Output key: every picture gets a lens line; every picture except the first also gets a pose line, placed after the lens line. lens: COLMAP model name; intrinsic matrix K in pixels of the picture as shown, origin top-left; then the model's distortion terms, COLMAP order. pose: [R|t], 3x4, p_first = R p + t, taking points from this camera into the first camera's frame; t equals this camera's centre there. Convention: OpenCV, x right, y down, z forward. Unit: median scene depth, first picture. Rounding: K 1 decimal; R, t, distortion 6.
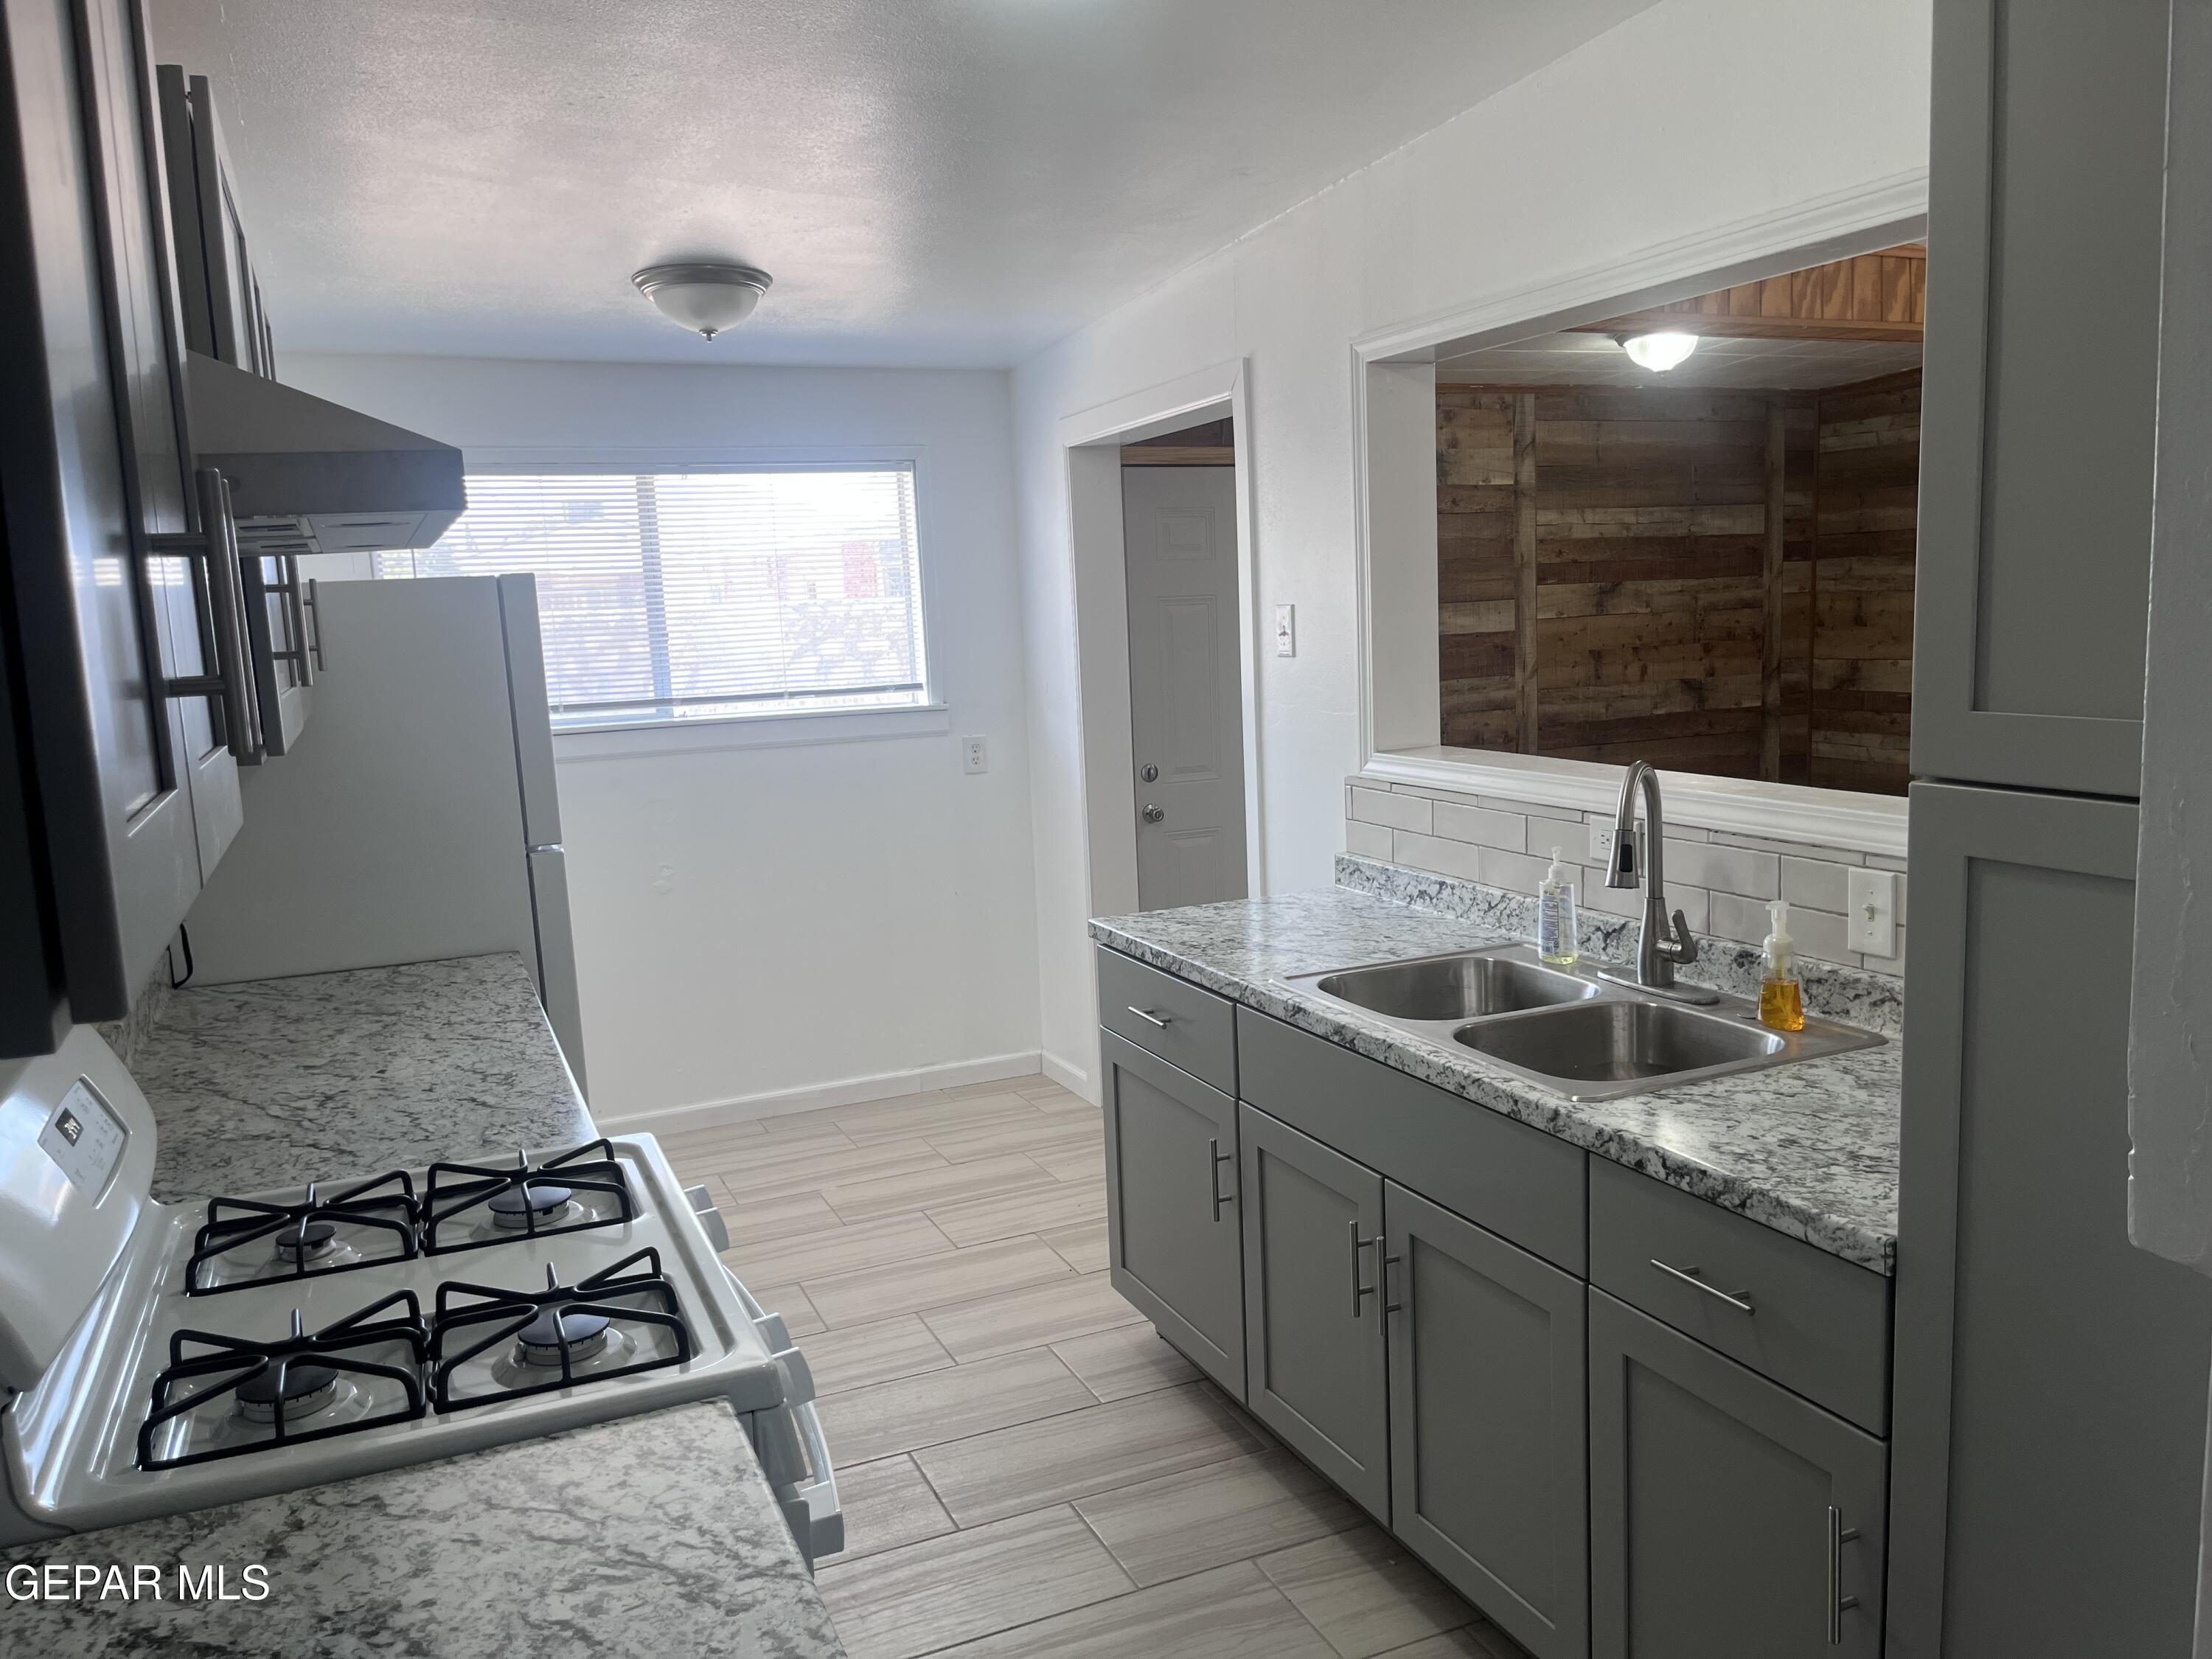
lens RADIAL K [[1671.9, 0, 1119.5], [0, 1671.9, 839.9], [0, 0, 1]] dist [0.024212, 0.003223]
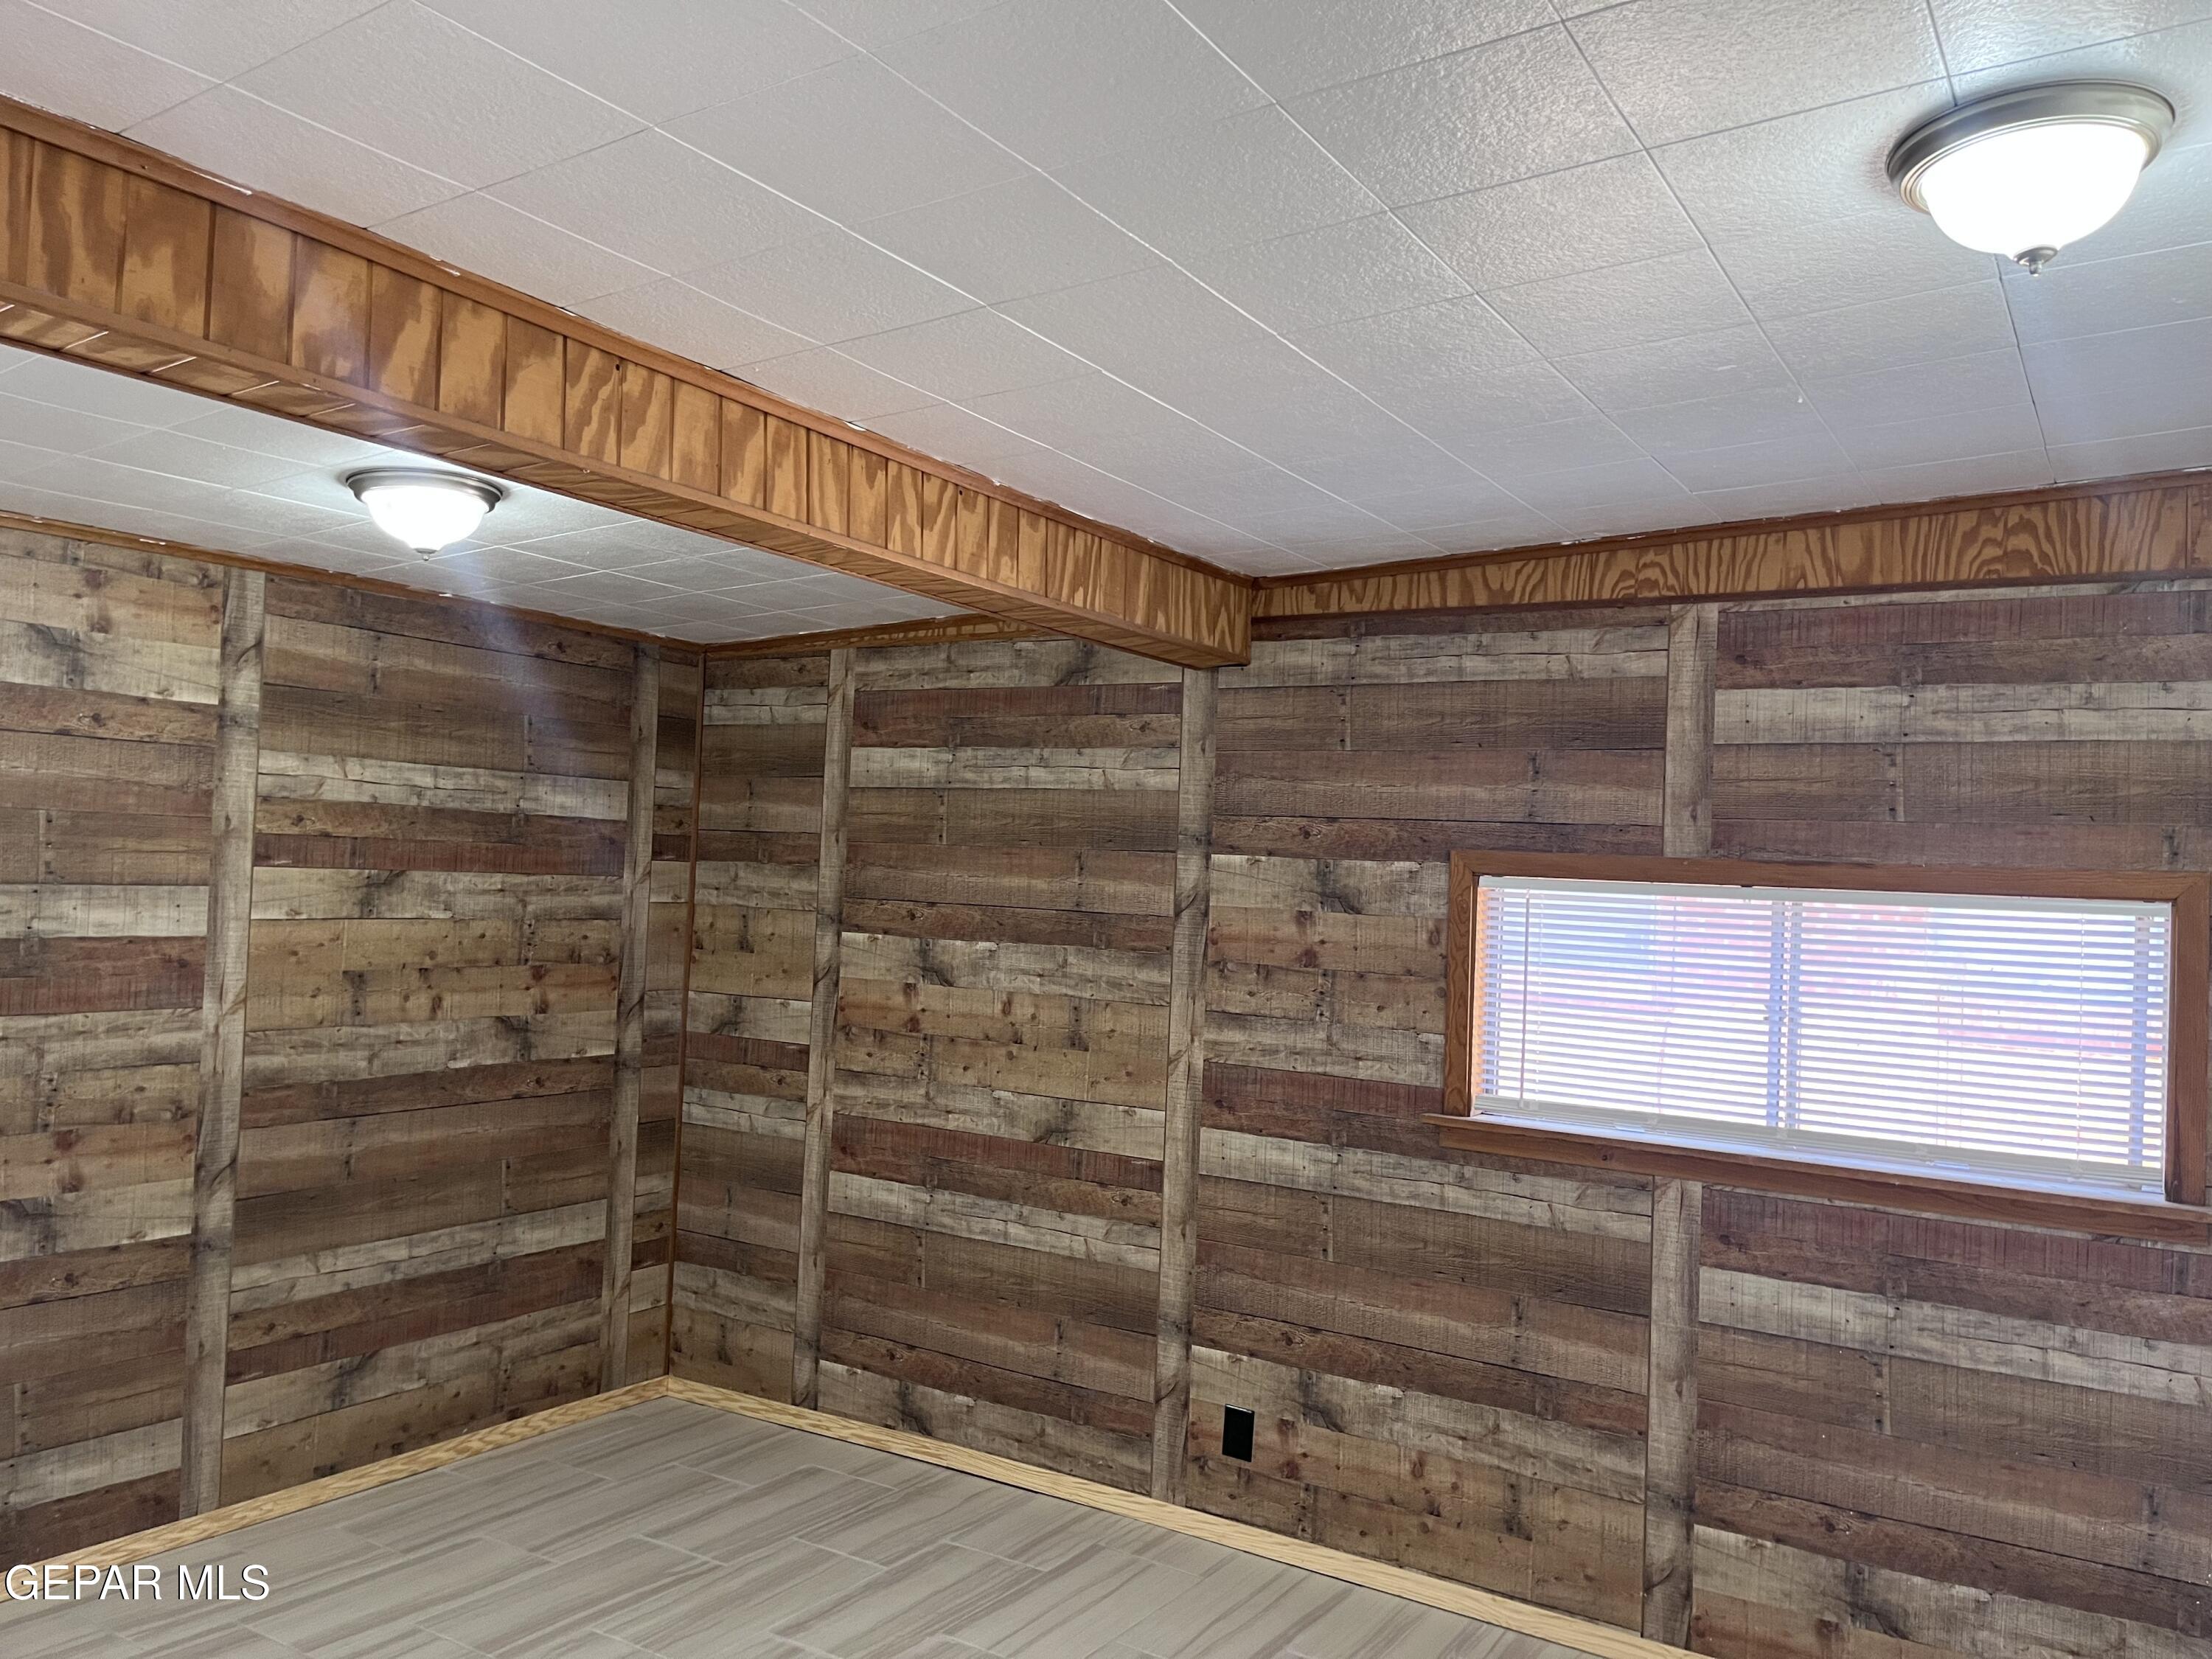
lens RADIAL K [[1671.9, 0, 1106.8], [0, 1671.9, 830.2], [0, 0, 1]] dist [0.024212, 0.003223]
pose [[0.833843, 0.089301, 0.544730, 0.165387], [0.004979, 0.985571, -0.169192, -0.054712], [-0.551979, 0.143792, 0.821367, 0.289707]]
